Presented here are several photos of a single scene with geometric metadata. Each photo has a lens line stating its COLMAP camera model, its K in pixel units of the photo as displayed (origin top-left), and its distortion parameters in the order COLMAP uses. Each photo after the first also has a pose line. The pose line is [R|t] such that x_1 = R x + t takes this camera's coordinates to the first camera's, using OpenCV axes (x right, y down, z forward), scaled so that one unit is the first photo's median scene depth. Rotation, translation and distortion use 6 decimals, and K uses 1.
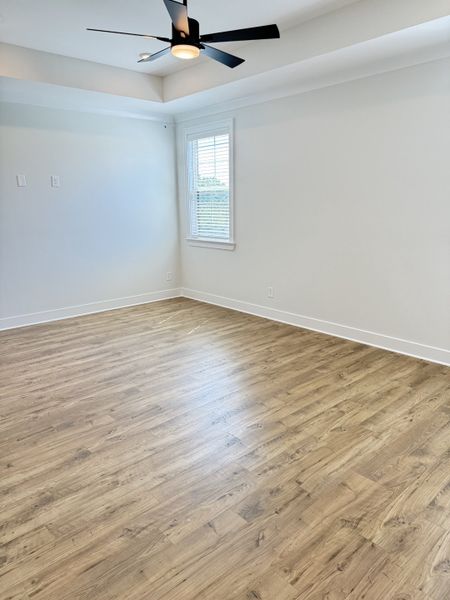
lens RADIAL K [[408.3, 0, 236.8], [0, 408.3, 302.0], [0, 0, 1]] dist [0.052880, -0.109614]
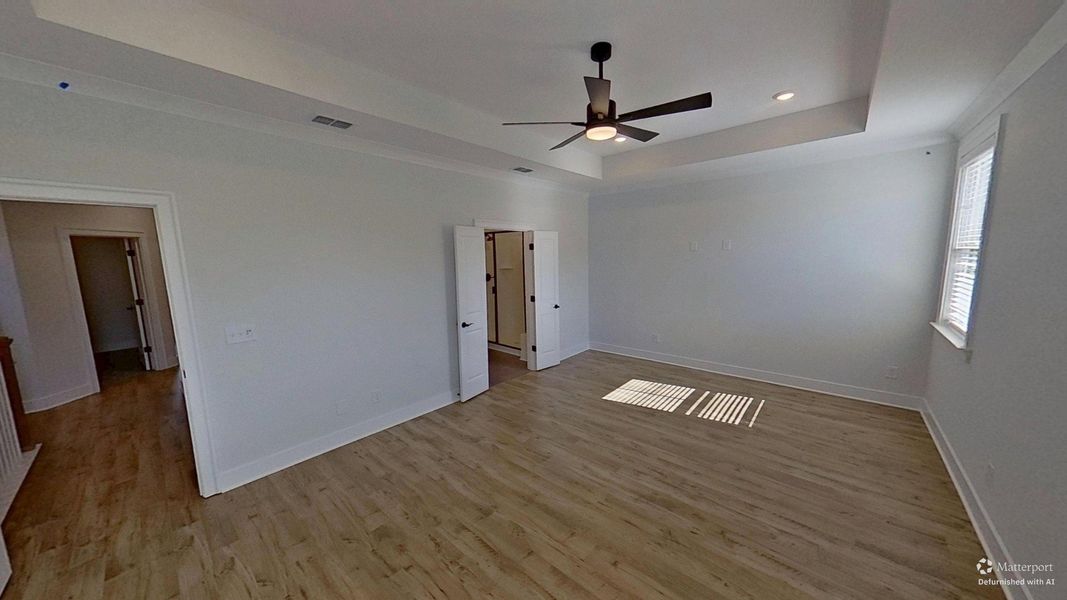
lens RADIAL K [[346.5, 0, 533.5], [0, 346.5, 300.0], [0, 0, 1]] dist [0.006596, -0.000014]
pose [[0.106704, 0.139740, -0.984422, 0.591634], [-0.213064, 0.970290, 0.114639, -0.226820], [0.971194, 0.197512, 0.133308, 0.674621]]
